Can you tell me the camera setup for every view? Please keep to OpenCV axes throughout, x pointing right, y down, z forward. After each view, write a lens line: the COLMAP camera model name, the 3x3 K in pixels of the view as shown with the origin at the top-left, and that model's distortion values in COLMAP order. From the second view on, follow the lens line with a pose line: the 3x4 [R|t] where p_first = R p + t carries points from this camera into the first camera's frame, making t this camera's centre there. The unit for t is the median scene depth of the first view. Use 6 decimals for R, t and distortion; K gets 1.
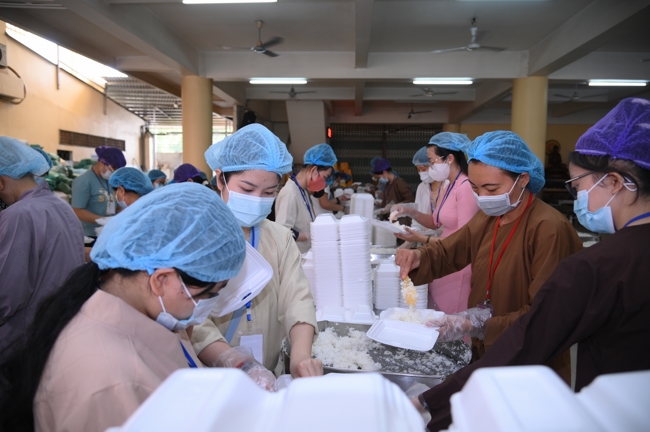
lens RADIAL K [[435.9, 0, 328.6], [0, 435.9, 217.1], [0, 0, 1]] dist [-0.044942, 0.003682]
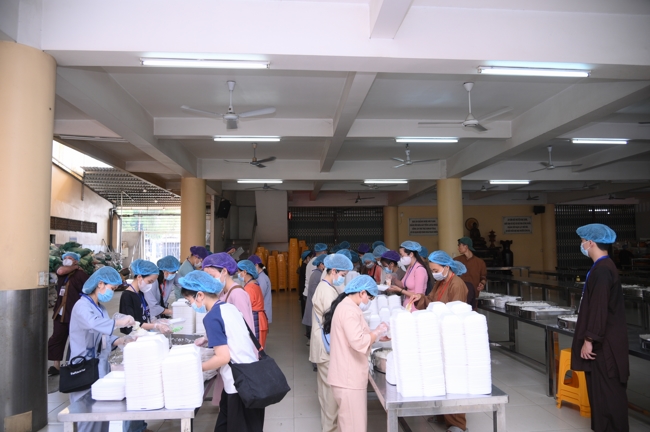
lens RADIAL K [[430.9, 0, 321.1], [0, 430.9, 213.7], [0, 0, 1]] dist [-0.012489, 0.000768]
pose [[0.992075, -0.012740, 0.124999, -0.069285], [0.034171, 0.984705, -0.170846, 0.003792], [-0.120910, 0.173763, 0.977337, -0.175202]]
